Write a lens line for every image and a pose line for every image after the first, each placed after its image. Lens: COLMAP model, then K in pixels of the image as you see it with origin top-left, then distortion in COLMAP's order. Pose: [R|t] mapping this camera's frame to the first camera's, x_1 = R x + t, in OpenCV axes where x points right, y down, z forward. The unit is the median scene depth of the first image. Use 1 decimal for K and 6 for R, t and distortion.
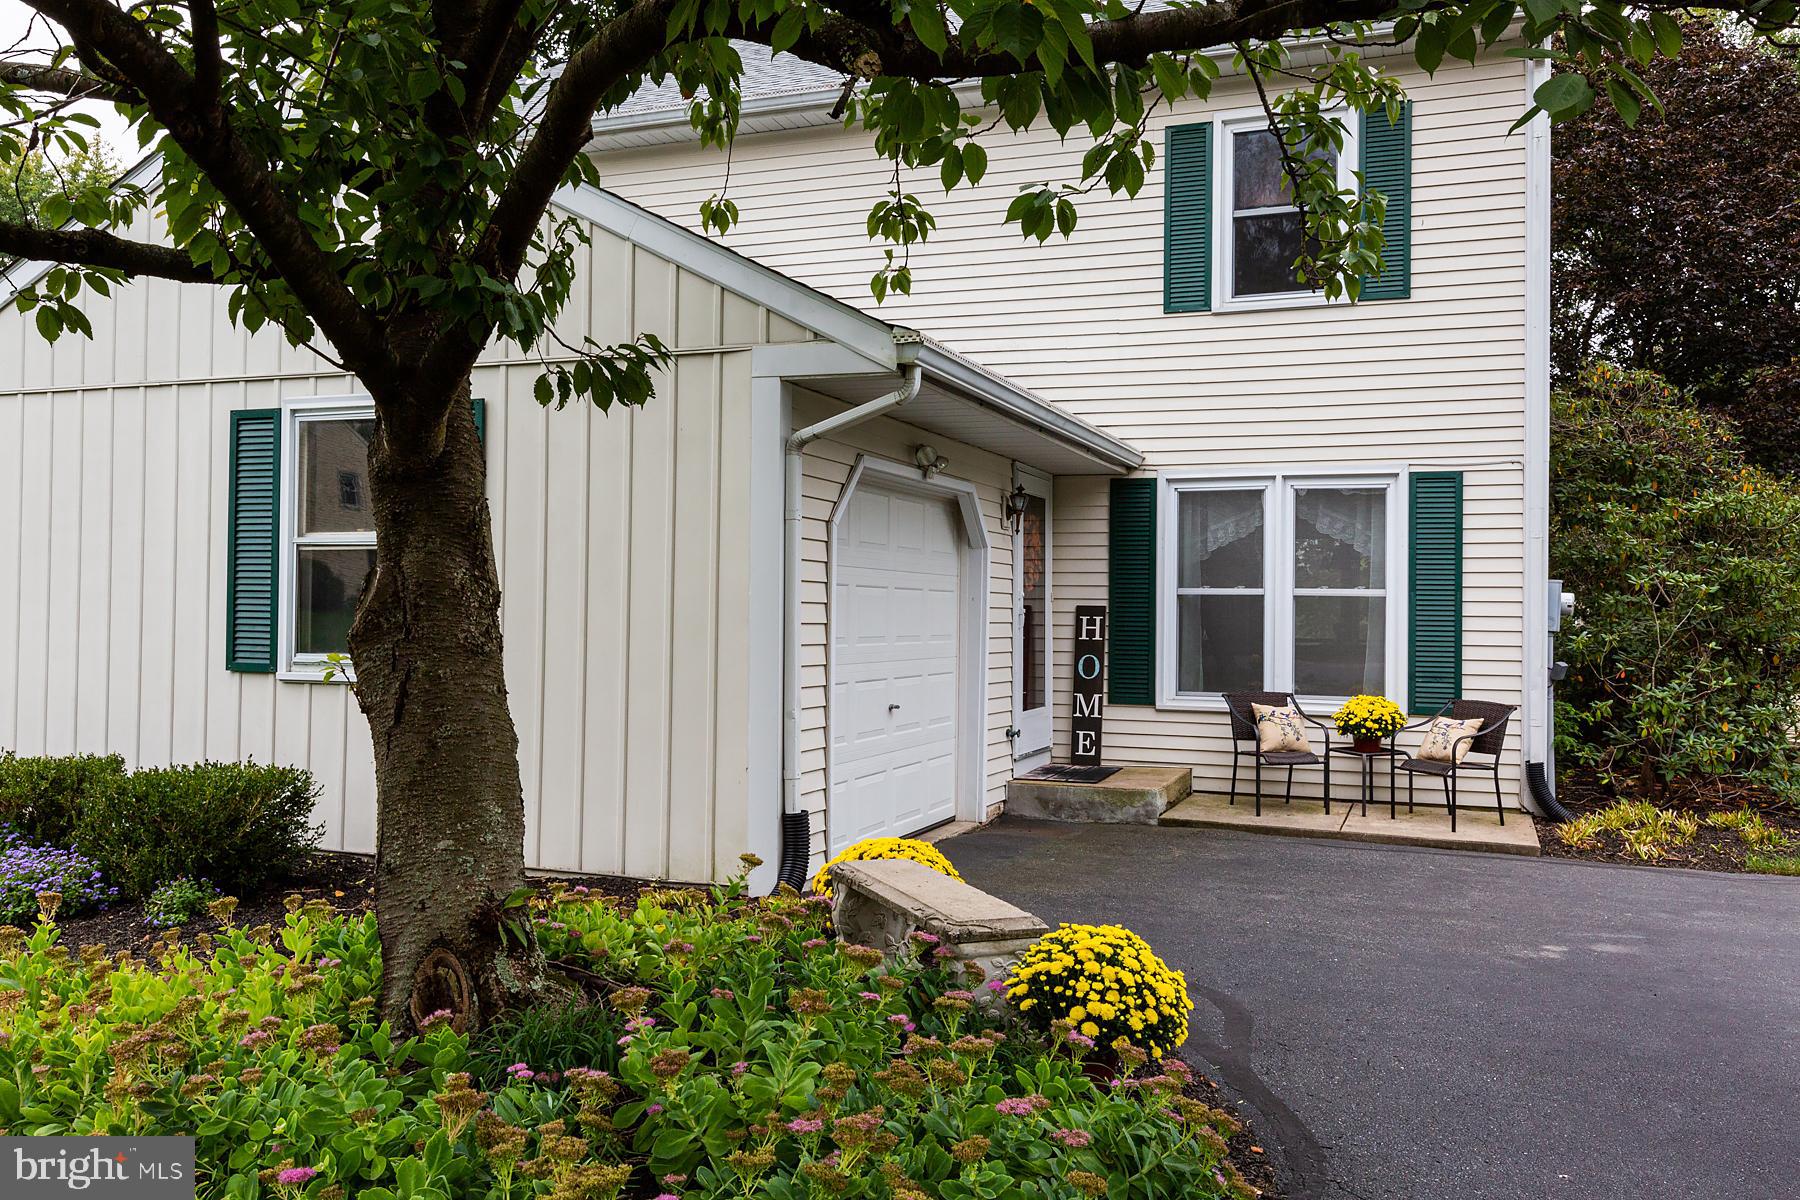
lens RADIAL K [[1451.1, 0, 897.2], [0, 1451.1, 590.3], [0, 0, 1]] dist [0.011587, -0.009097]
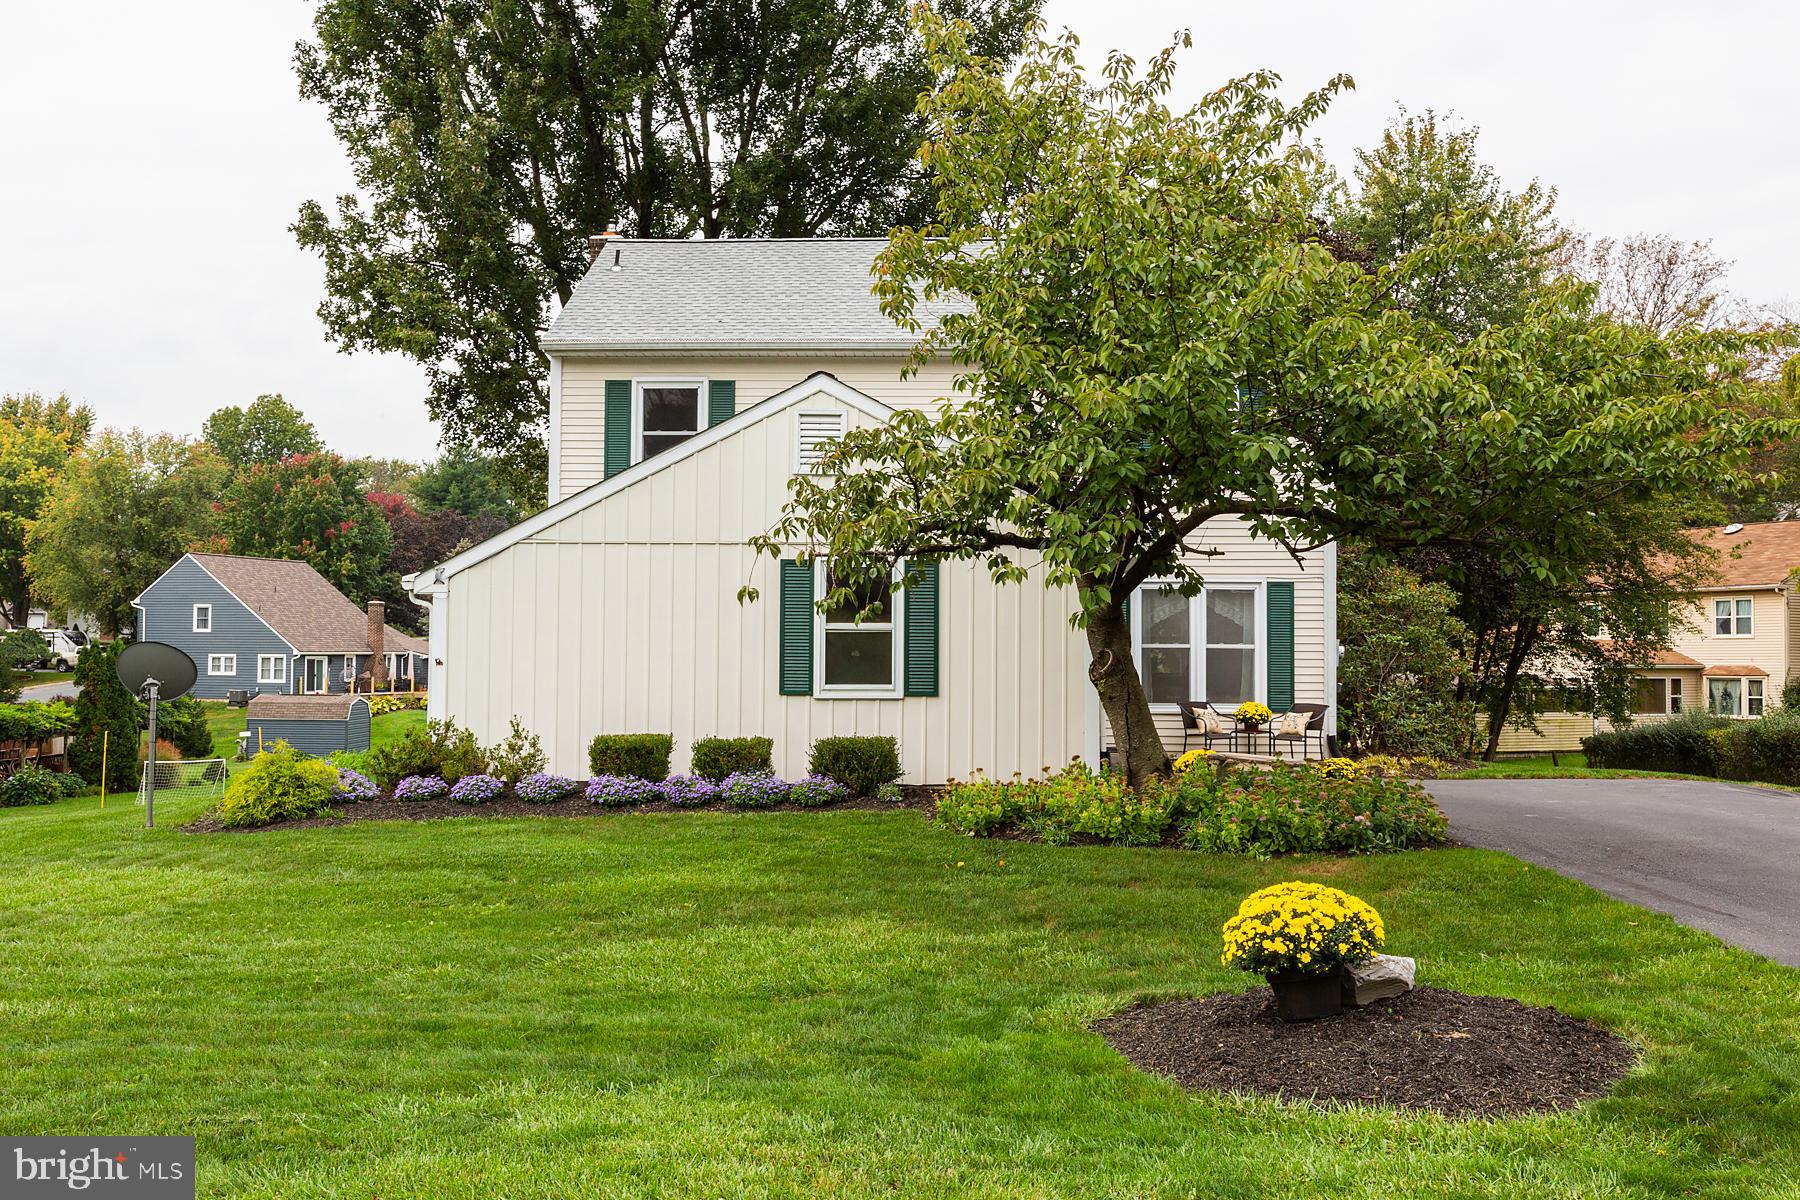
lens RADIAL K [[1720.7, 0, 892.8], [0, 1720.7, 596.6], [0, 0, 1]] dist [-0.007532, 0.006021]
pose [[0.946285, 0.003062, 0.323319, -0.818499], [0.001417, 0.999906, -0.013617, -0.033276], [-0.323331, 0.013344, 0.946192, -0.932696]]
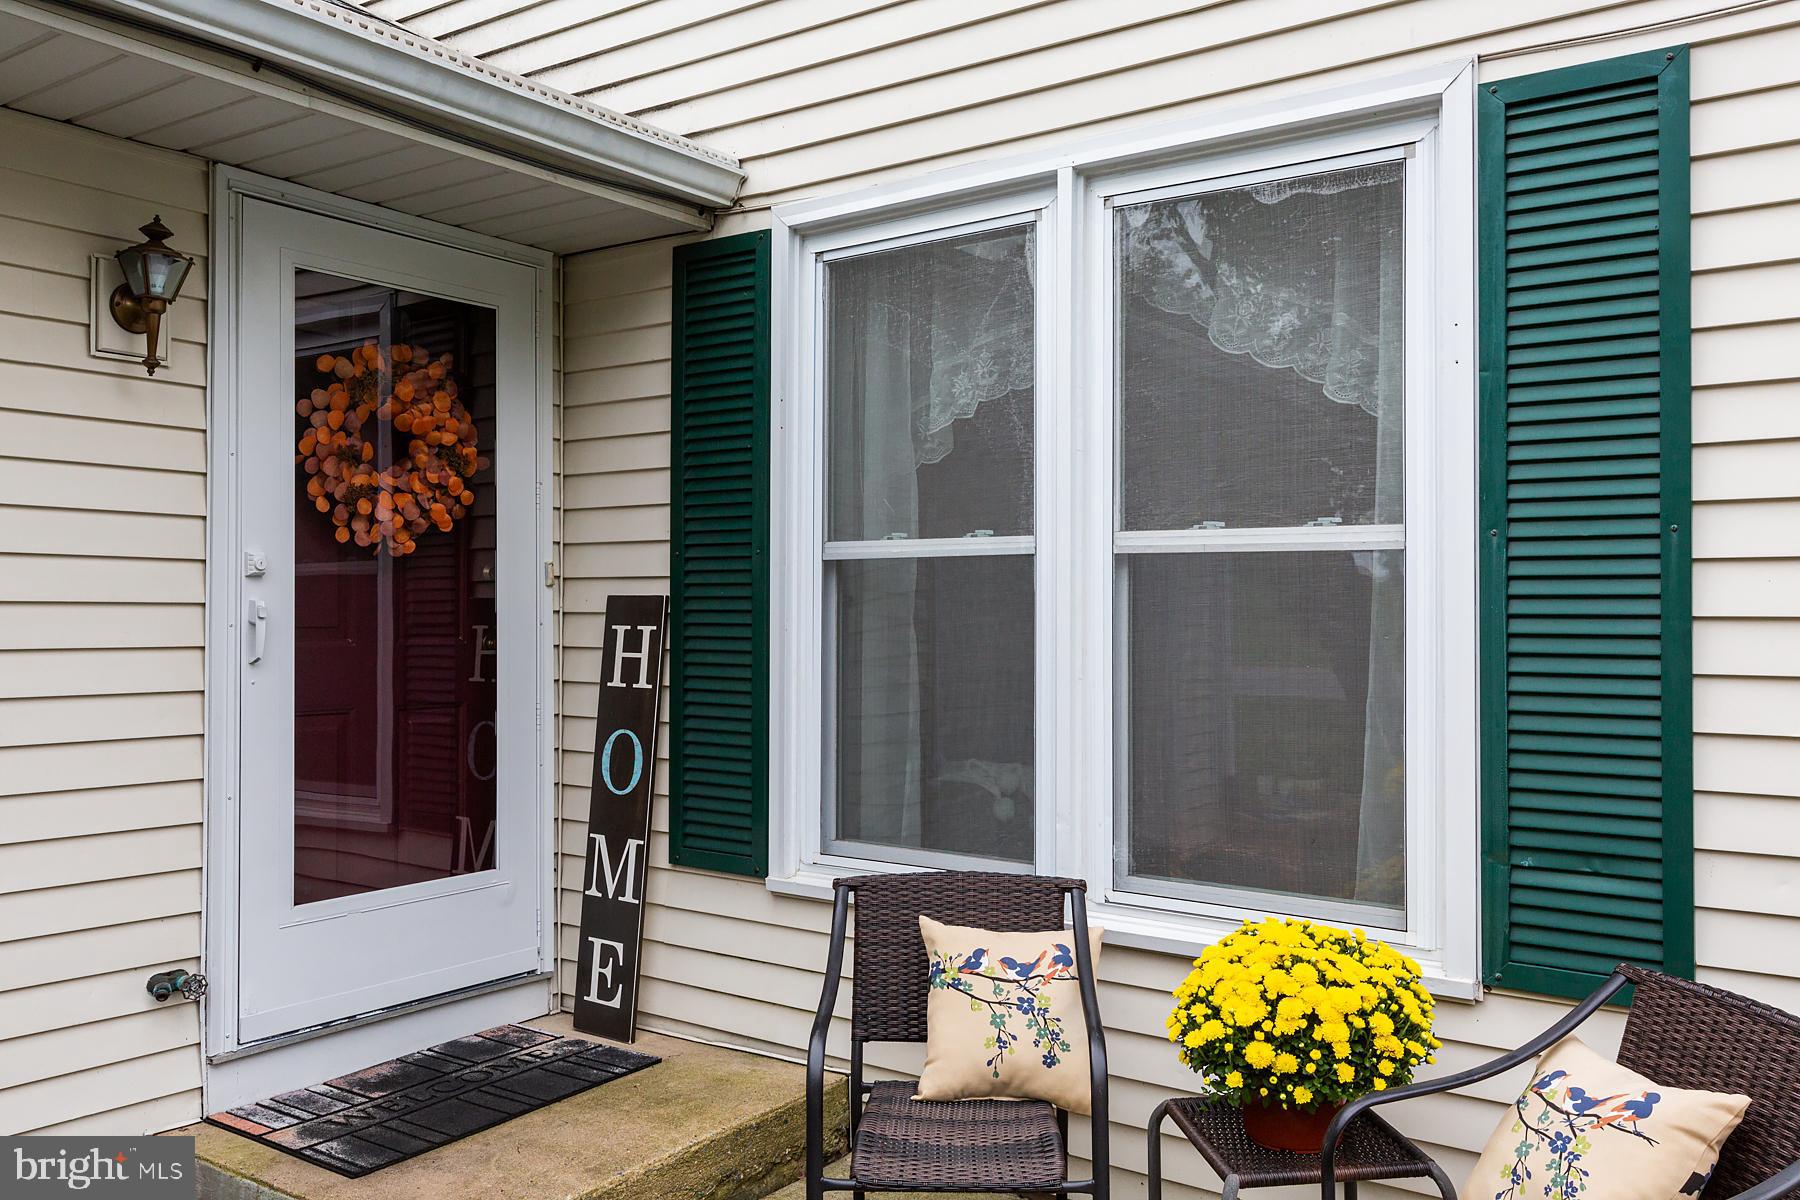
lens RADIAL K [[1451.1, 0, 897.2], [0, 1451.1, 590.3], [0, 0, 1]] dist [0.011587, -0.009097]
pose [[0.966490, -0.011773, -0.256436, 0.319834], [0.011566, 0.999930, -0.002313, 0.011871], [0.256445, -0.000730, 0.966559, 0.719680]]
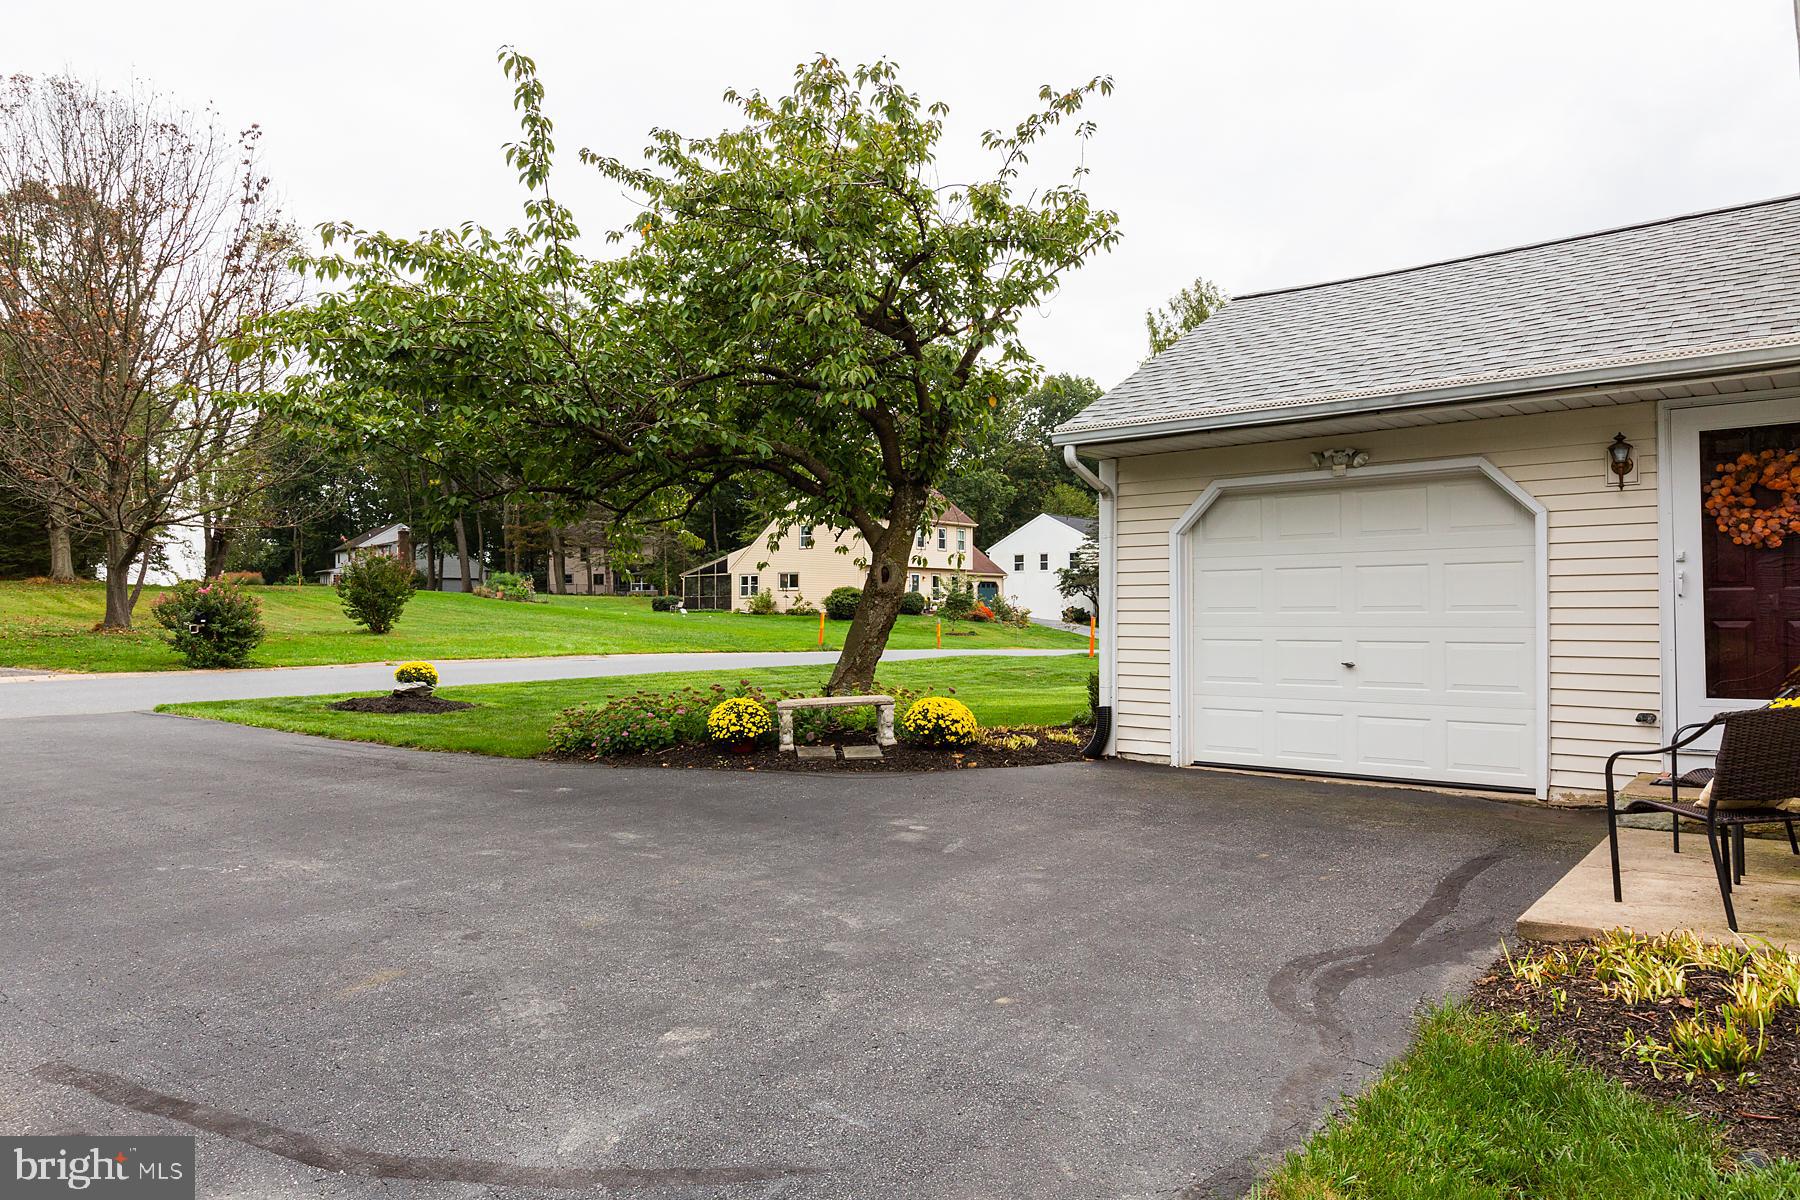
lens RADIAL K [[1118.7, 0, 900.0], [0, 1118.7, 600.0], [0, 0, 1]] dist [0.001938, 0.000688]
pose [[-0.312773, -0.040509, -0.948964, 0.848828], [0.006338, 0.998979, -0.044733, 0.055148], [0.949807, -0.020006, -0.312197, 0.783091]]
